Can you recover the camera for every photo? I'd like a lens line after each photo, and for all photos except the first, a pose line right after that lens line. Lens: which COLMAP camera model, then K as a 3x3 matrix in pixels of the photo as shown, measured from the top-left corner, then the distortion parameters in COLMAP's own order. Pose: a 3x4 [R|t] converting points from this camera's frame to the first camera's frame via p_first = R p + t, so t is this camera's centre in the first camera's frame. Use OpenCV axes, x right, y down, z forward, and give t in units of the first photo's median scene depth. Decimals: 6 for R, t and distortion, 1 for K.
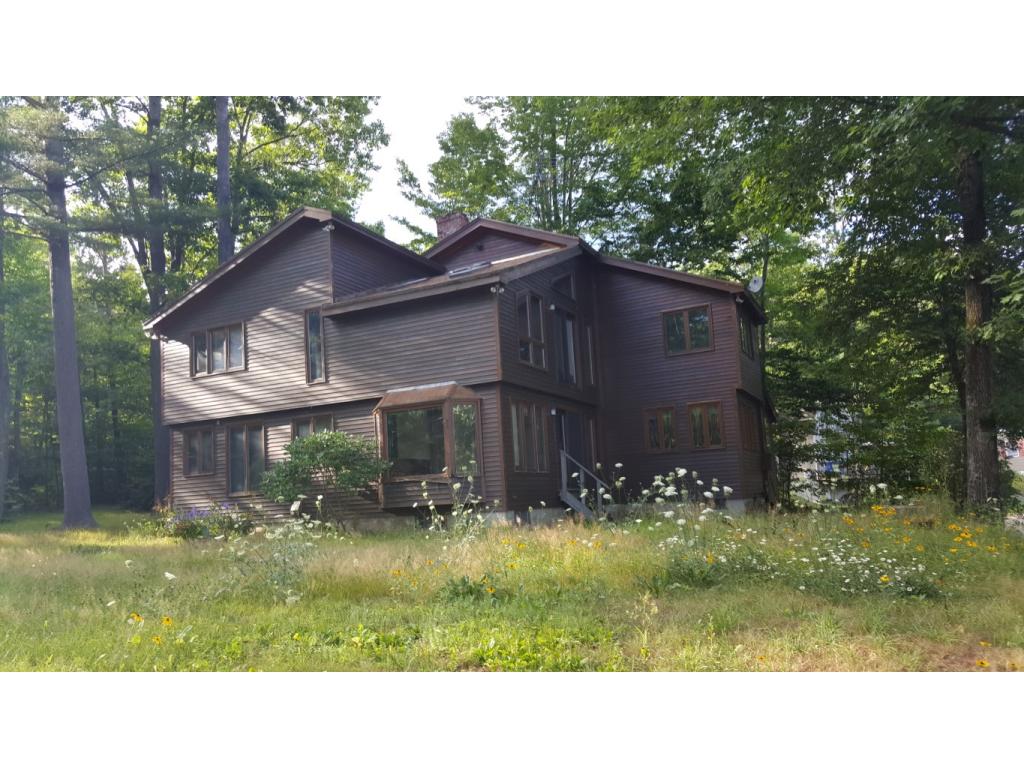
lens RADIAL K [[787.1, 0, 510.2], [0, 787.1, 398.6], [0, 0, 1]] dist [0.177802, -0.292220]
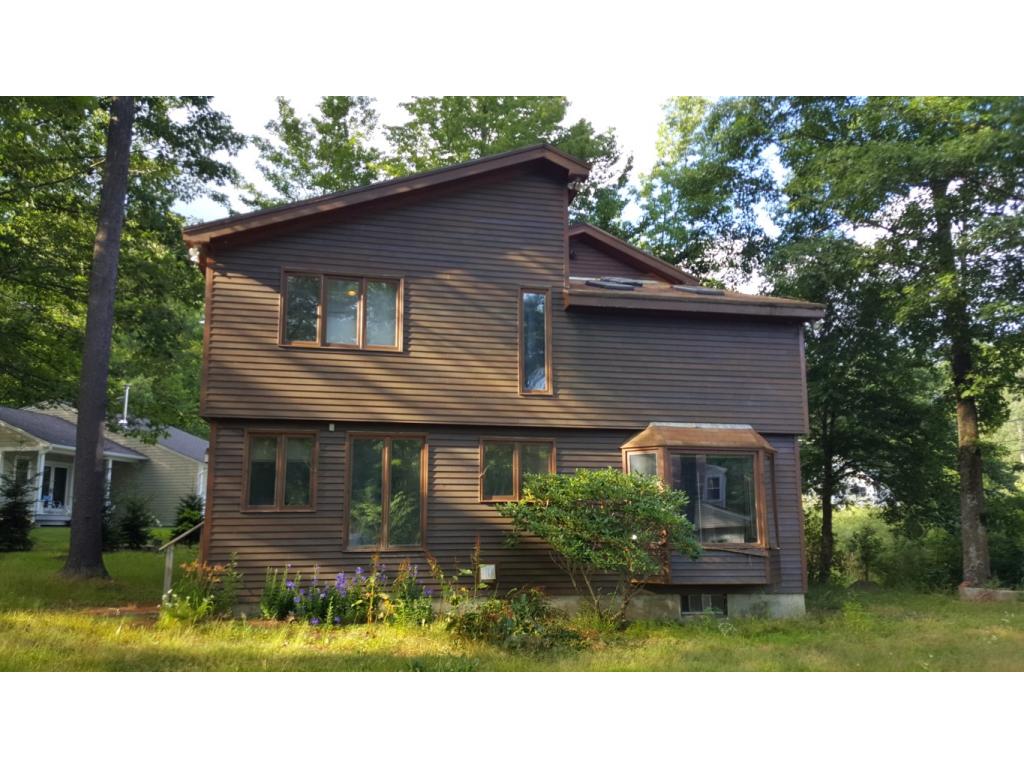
lens RADIAL K [[787.1, 0, 510.2], [0, 787.1, 398.6], [0, 0, 1]] dist [0.177802, -0.292220]
pose [[0.760353, 0.157662, 0.630084, -0.679013], [-0.124449, 0.987482, -0.096912, 0.052645], [-0.637476, -0.004726, 0.770456, 0.470226]]
